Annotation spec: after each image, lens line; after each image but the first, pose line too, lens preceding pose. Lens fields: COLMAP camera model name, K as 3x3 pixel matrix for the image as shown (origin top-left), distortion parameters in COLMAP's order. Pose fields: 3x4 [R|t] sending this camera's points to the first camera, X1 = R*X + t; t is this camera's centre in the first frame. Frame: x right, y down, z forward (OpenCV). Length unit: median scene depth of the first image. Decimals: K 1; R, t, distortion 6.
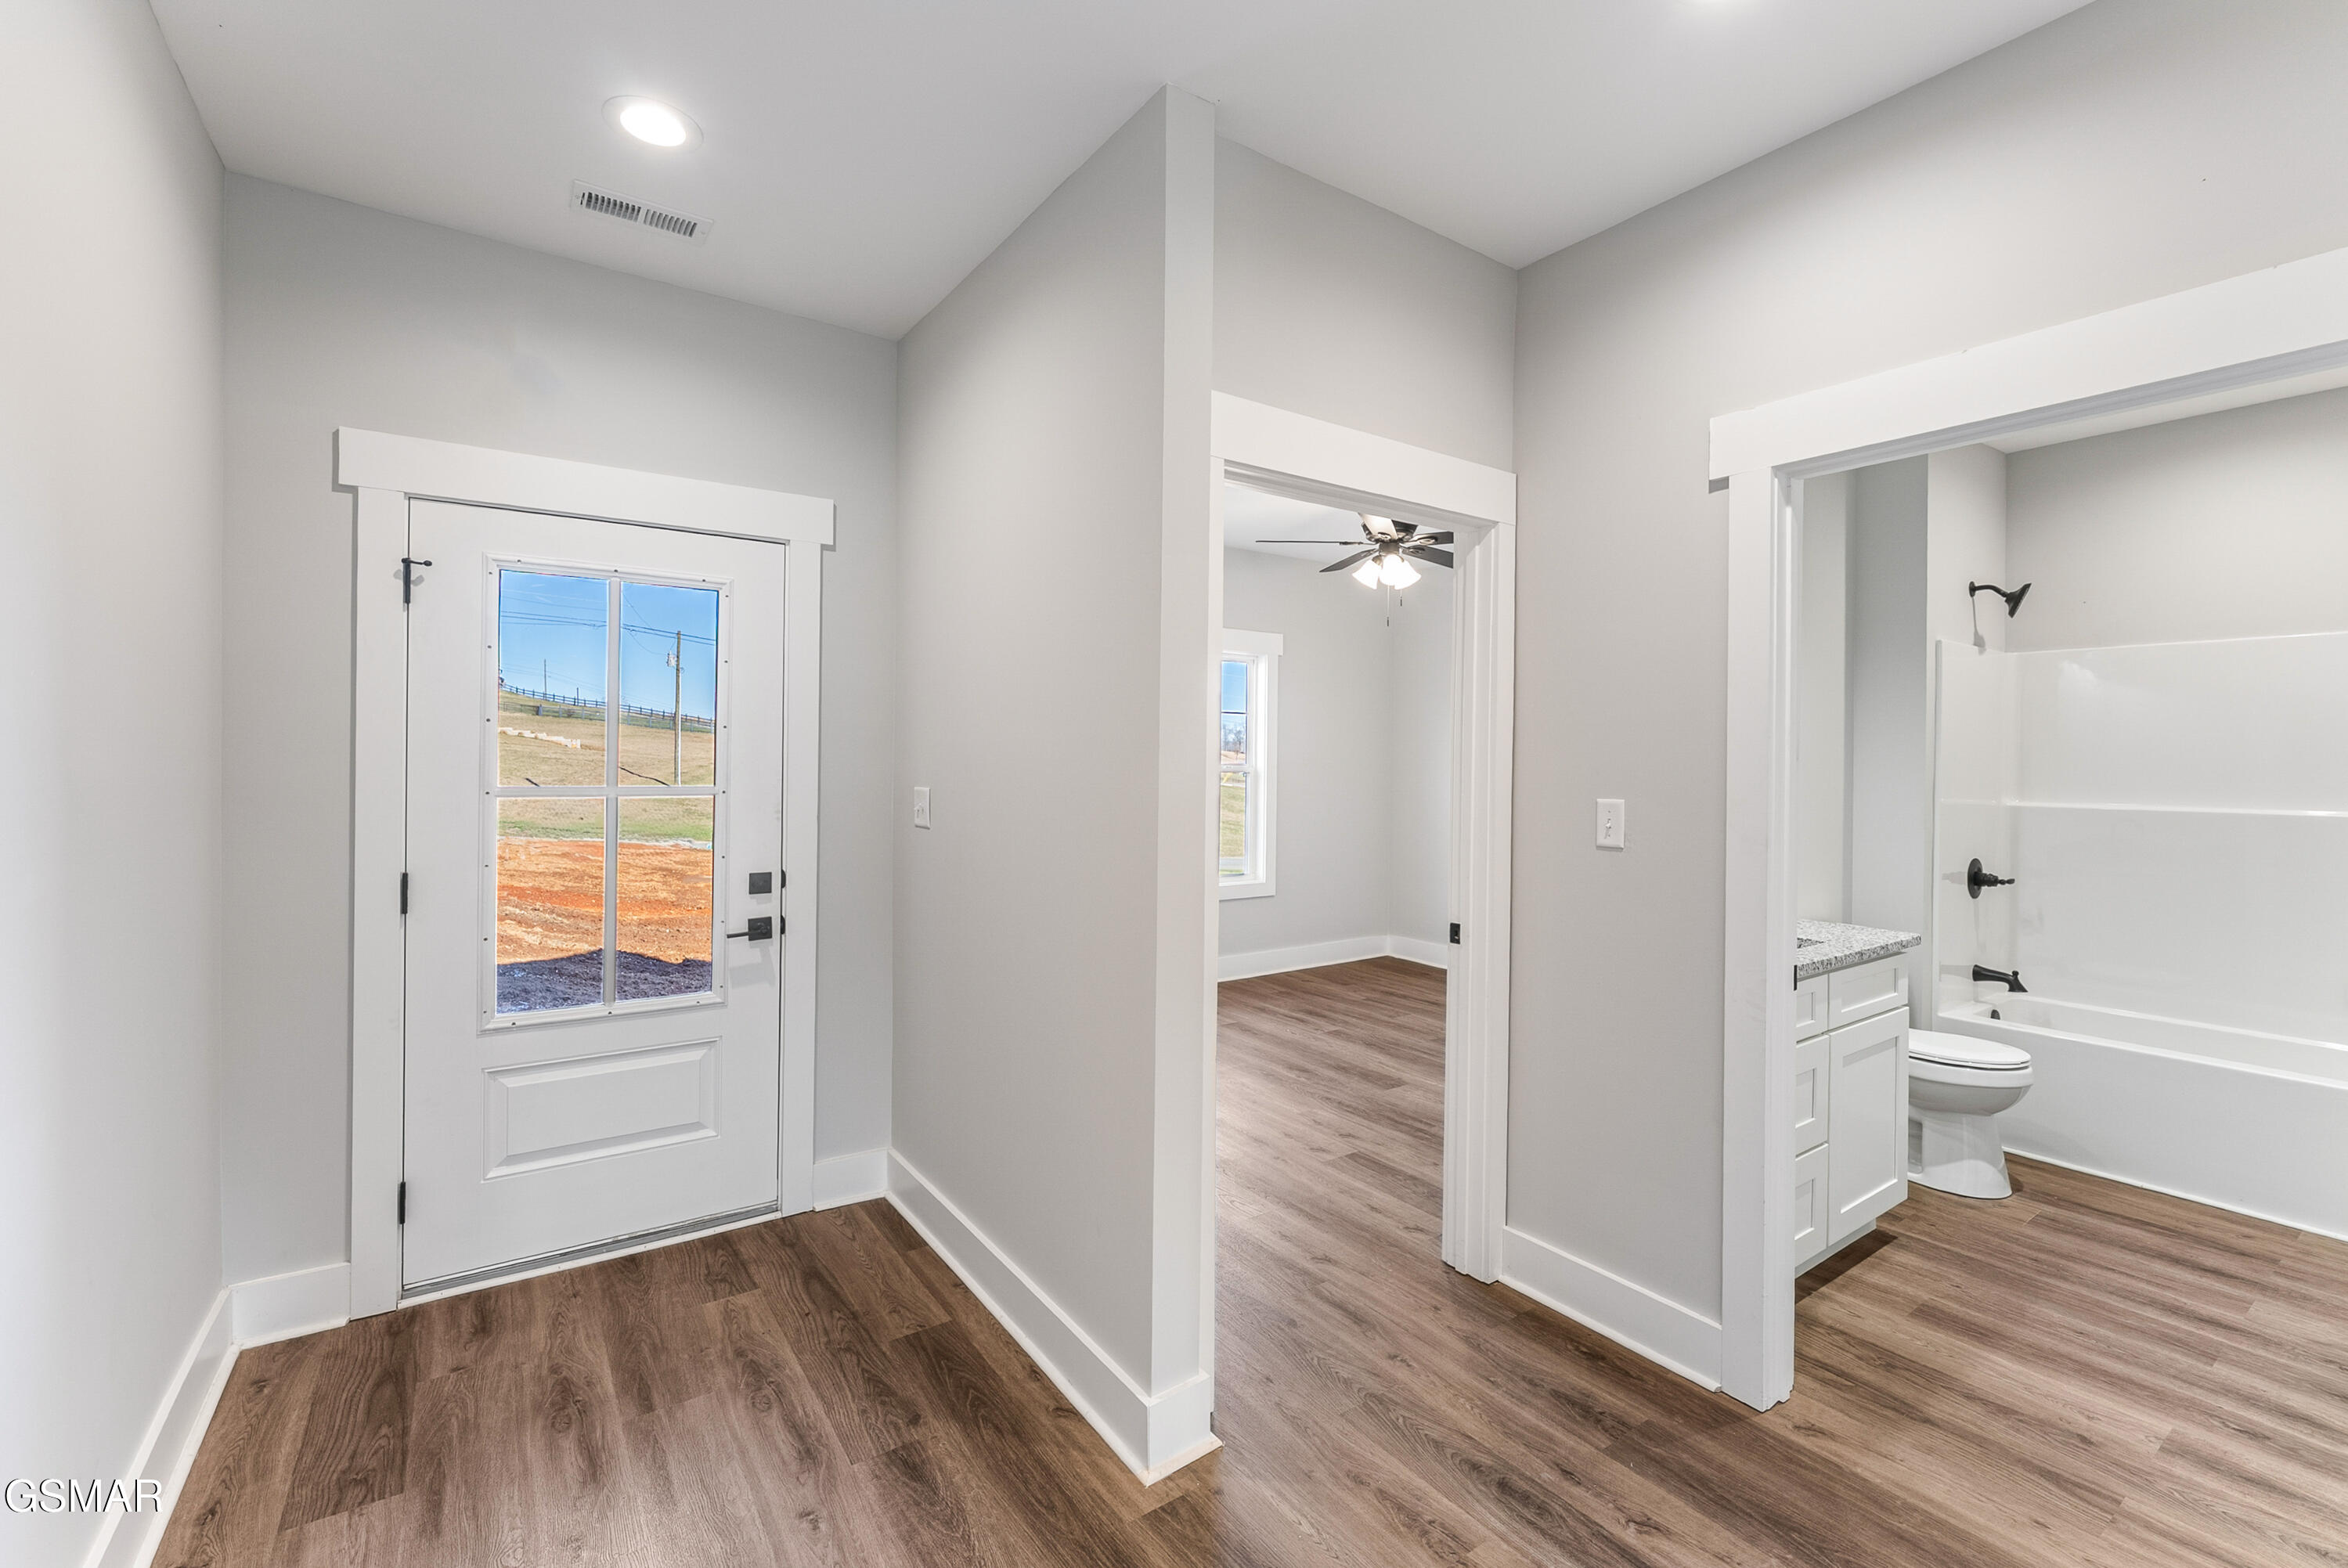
lens RADIAL K [[987.3, 0, 1220.8], [0, 987.3, 756.5], [0, 0, 1]] dist [0.001301, 0.000191]
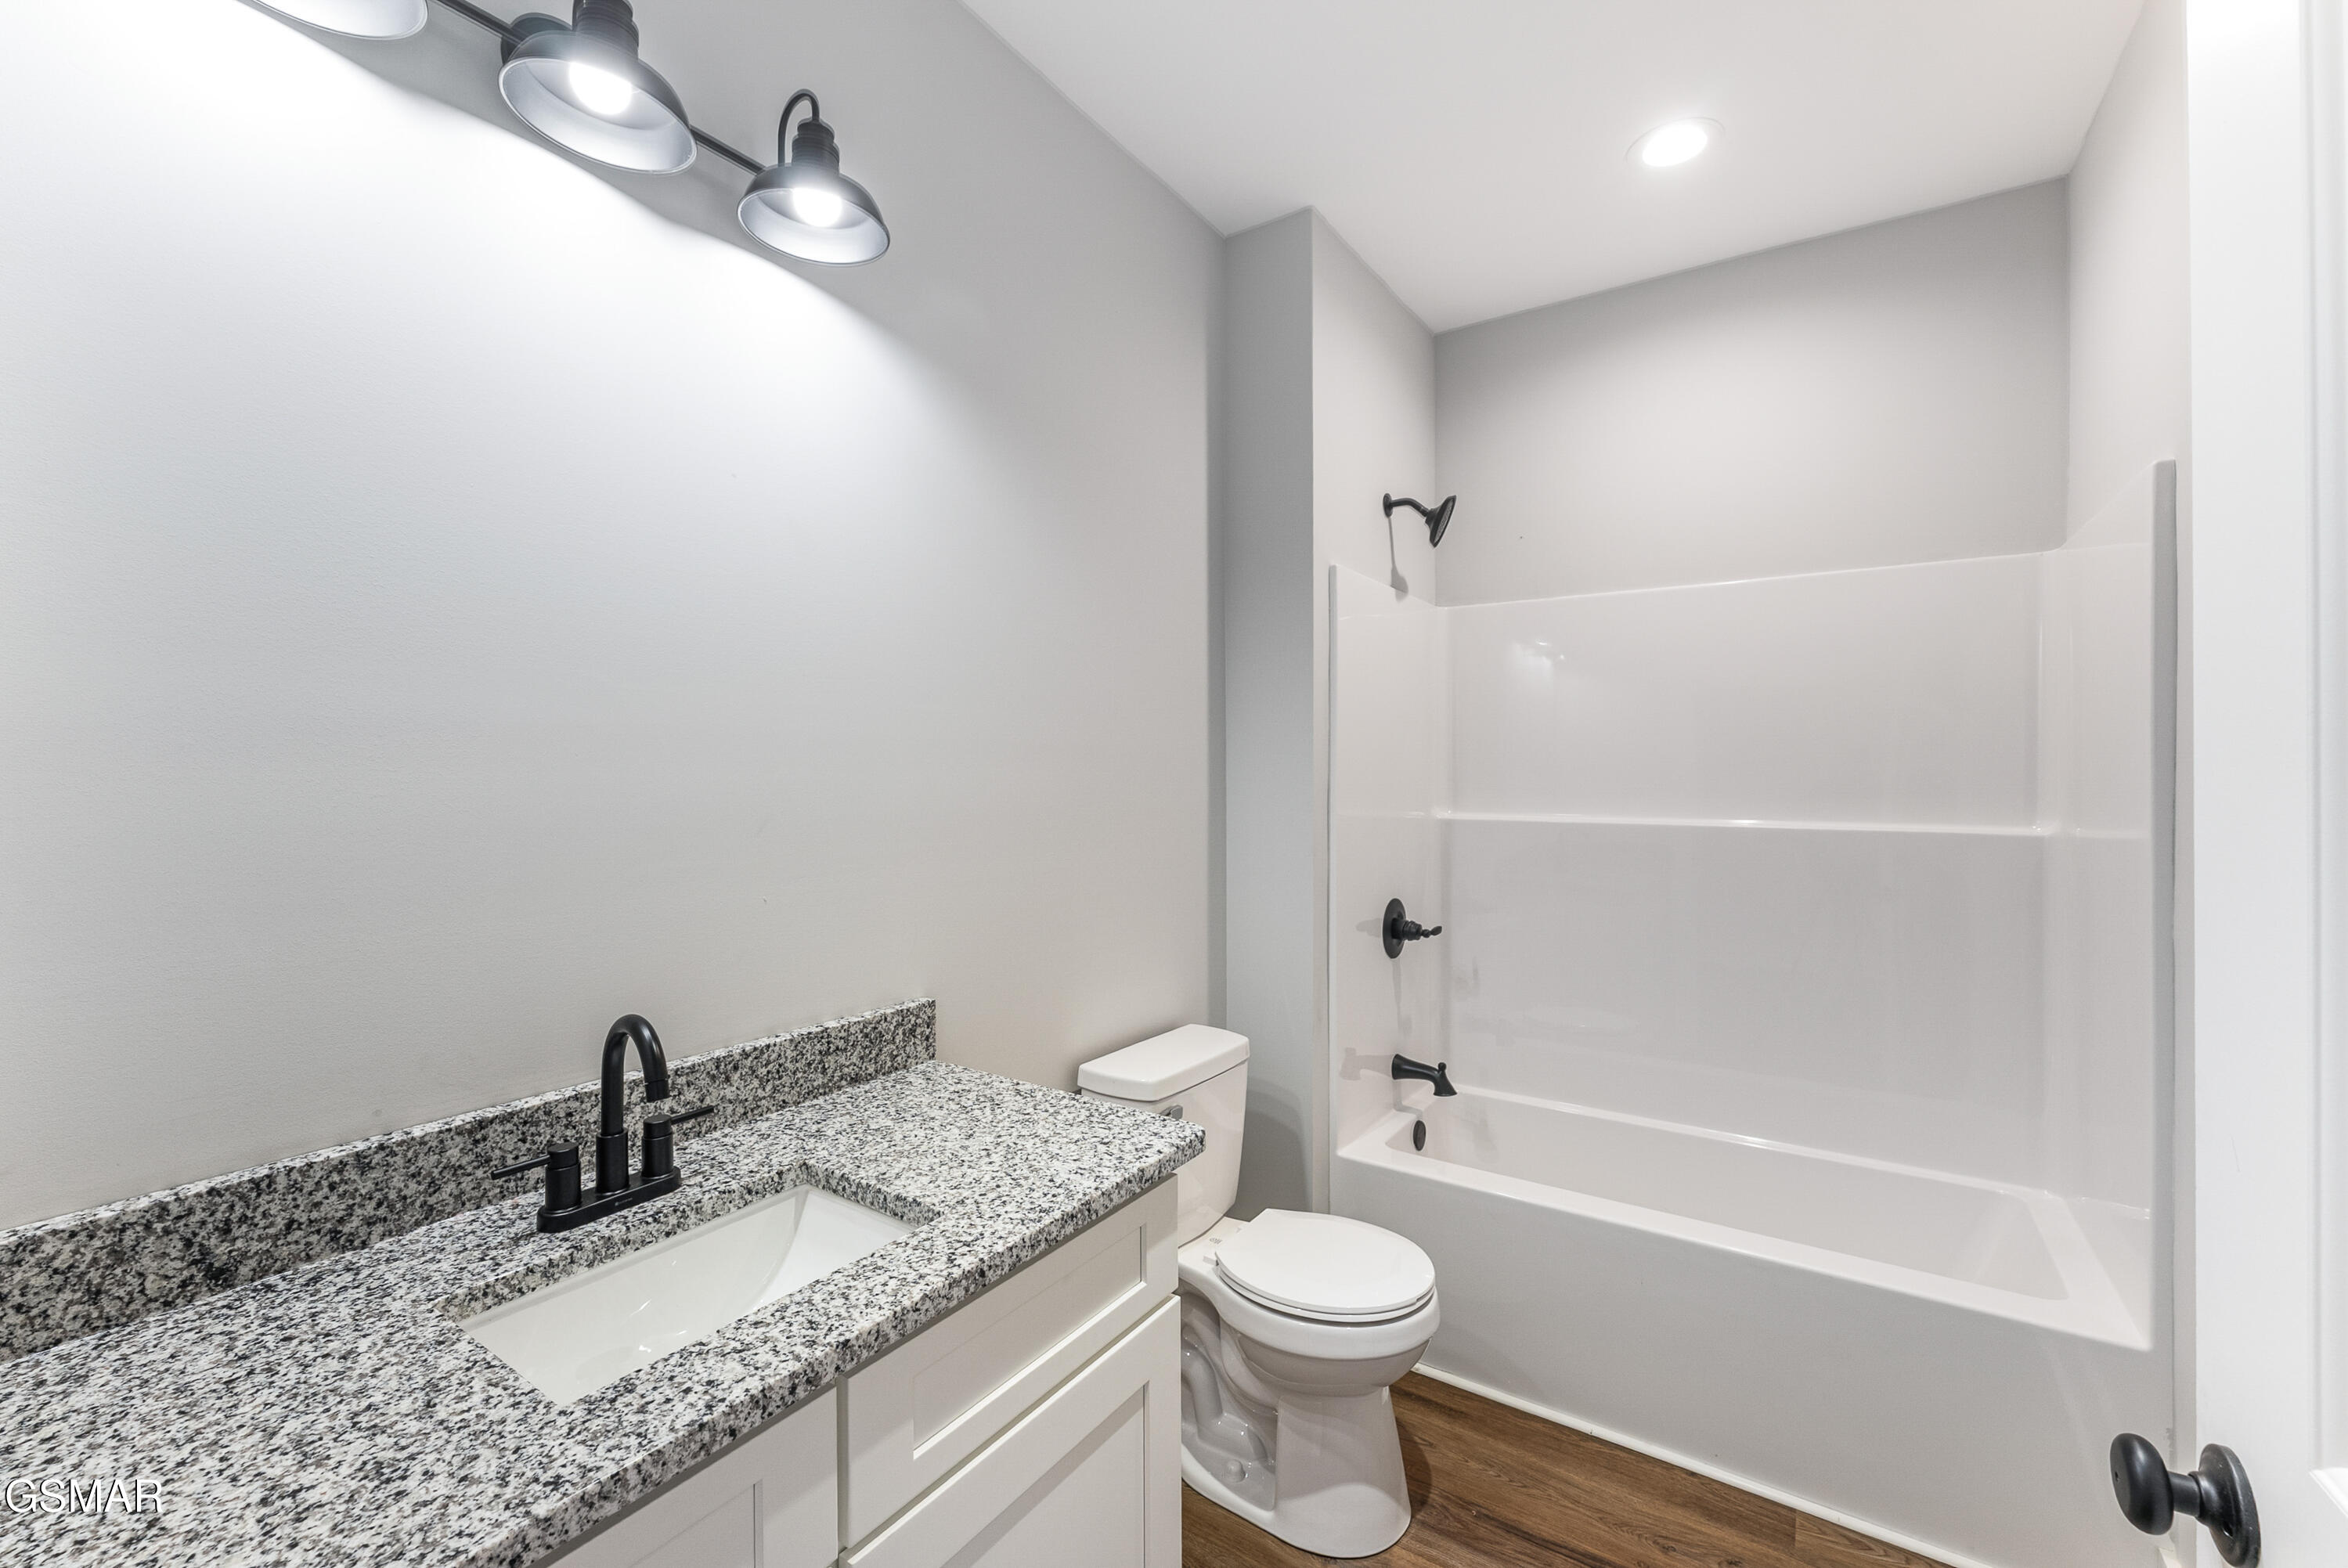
lens RADIAL K [[951.7, 0, 1181.1], [0, 951.7, 762.2], [0, 0, 1]] dist [-0.002999, -0.000293]
pose [[0.941019, -0.008565, 0.338246, 0.406186], [0.009538, 0.999954, -0.001216, 0.008132], [-0.338220, 0.004371, 0.941057, 0.434334]]
